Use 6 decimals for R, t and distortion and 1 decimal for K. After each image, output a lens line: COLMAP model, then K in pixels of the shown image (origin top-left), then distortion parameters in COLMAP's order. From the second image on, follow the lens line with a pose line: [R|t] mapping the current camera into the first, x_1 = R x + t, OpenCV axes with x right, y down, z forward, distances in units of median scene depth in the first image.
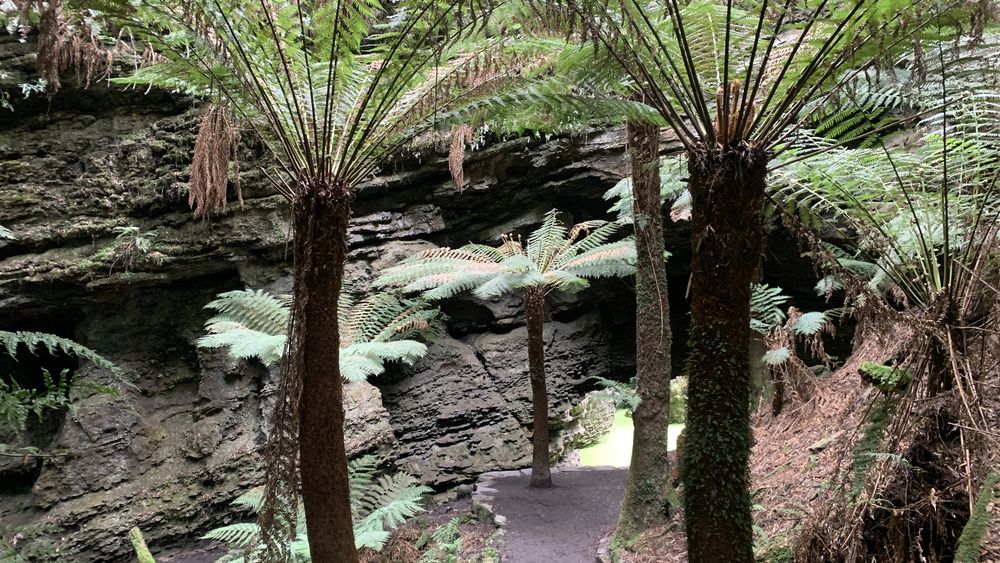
lens RADIAL K [[759.6, 0, 499.6], [0, 759.6, 281.3], [0, 0, 1]] dist [0.023834, -0.021109]
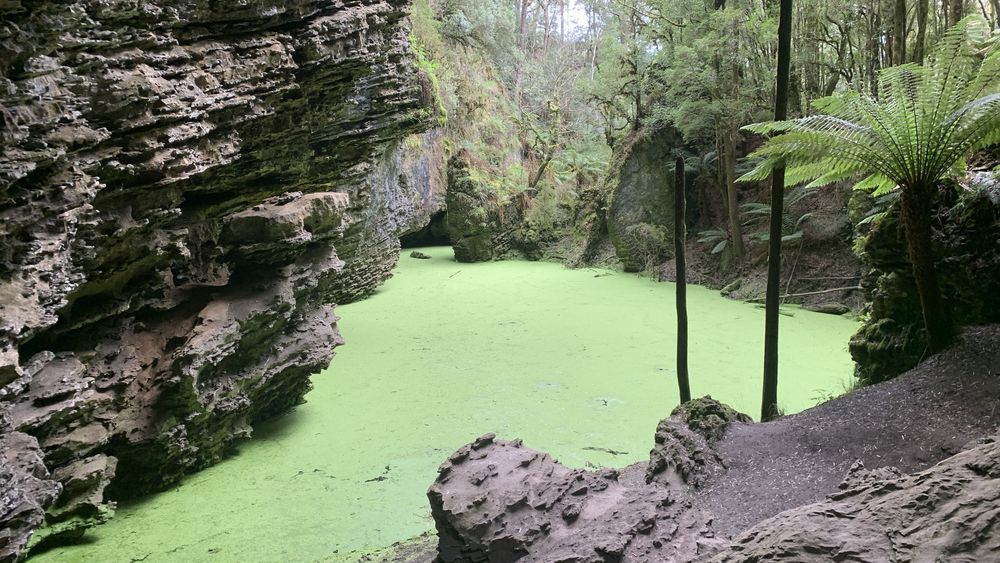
lens RADIAL K [[759.6, 0, 503.6], [0, 759.6, 281.7], [0, 0, 1]] dist [0.023834, -0.021109]
pose [[0.956335, -0.053424, 0.287349, 0.071890], [-0.002066, 0.981892, 0.189429, 0.119038], [-0.292266, -0.181752, 0.938907, 0.533246]]
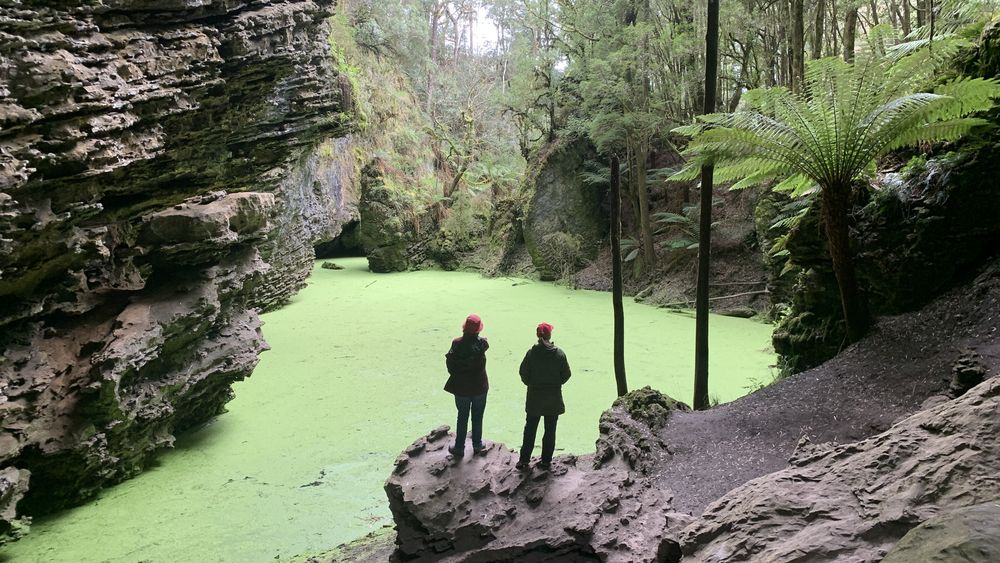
lens RADIAL K [[759.6, 0, 502.2], [0, 759.6, 283.1], [0, 0, 1]] dist [0.023834, -0.021109]
pose [[0.914360, -0.054673, 0.401194, 0.056747], [-0.016341, 0.985052, 0.171482, 0.126867], [-0.404572, -0.163353, 0.899799, 0.536903]]
